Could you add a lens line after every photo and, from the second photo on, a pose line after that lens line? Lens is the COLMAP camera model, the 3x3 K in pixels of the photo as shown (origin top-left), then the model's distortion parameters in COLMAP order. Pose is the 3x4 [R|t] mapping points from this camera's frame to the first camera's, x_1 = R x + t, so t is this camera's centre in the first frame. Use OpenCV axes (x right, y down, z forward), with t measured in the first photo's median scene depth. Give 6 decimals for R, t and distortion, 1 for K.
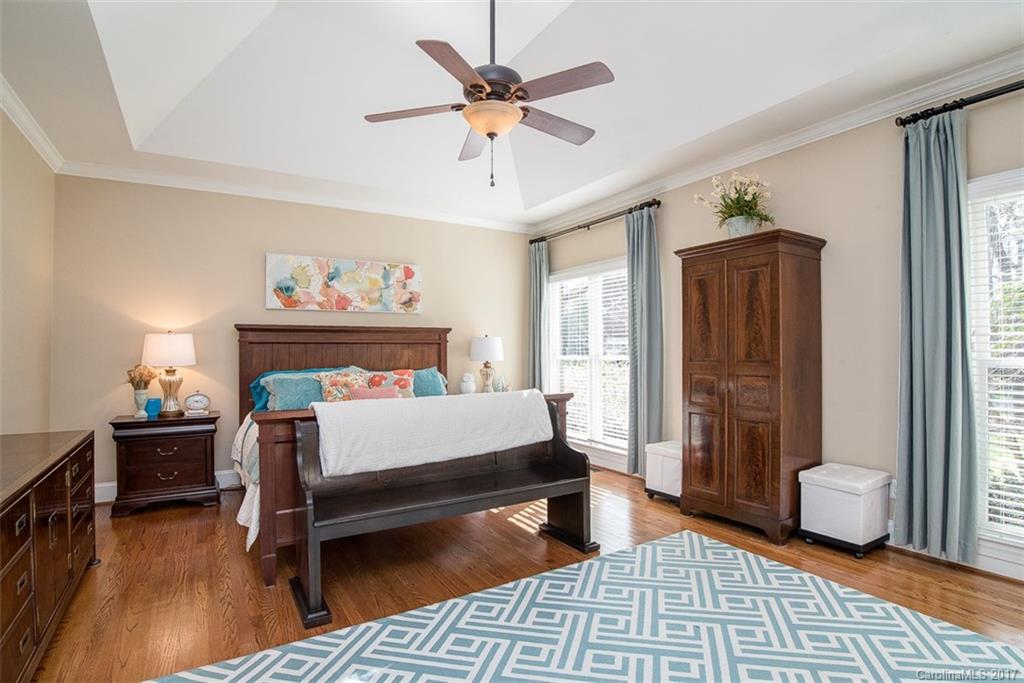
lens RADIAL K [[501.6, 0, 512.0], [0, 501.6, 341.5], [0, 0, 1]] dist [-0.045392, -0.000141]
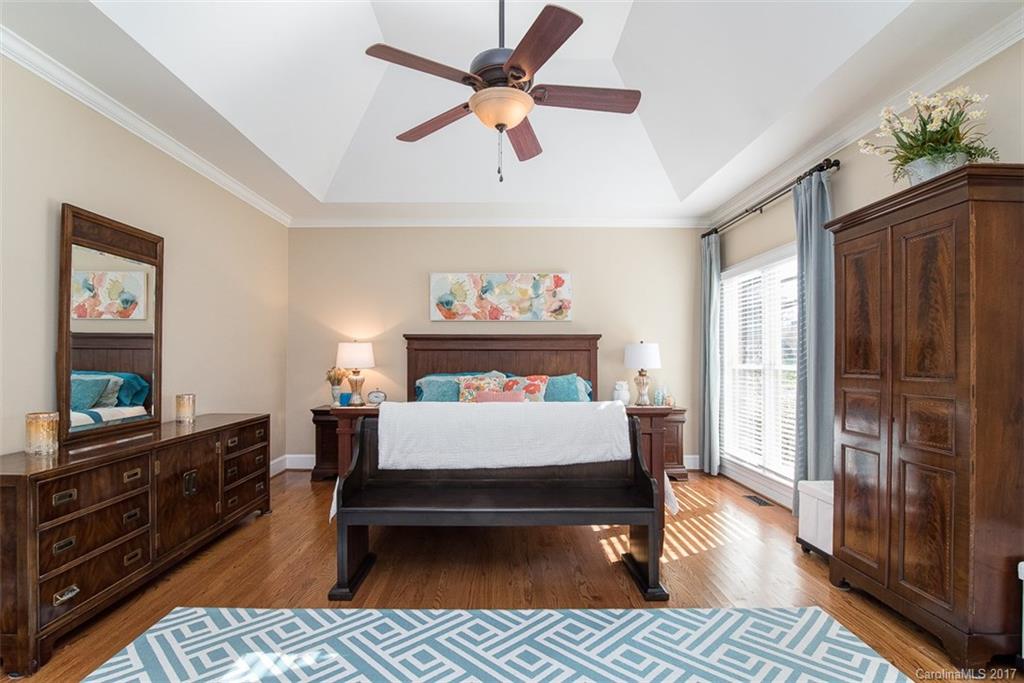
lens RADIAL K [[468.2, 0, 507.3], [0, 468.2, 355.2], [0, 0, 1]] dist [-0.023352, 0.000604]
pose [[0.853125, 0.004111, -0.521691, 0.254683], [0.003706, 0.999896, 0.013939, 0.000816], [0.521694, -0.013826, 0.853021, 0.154161]]
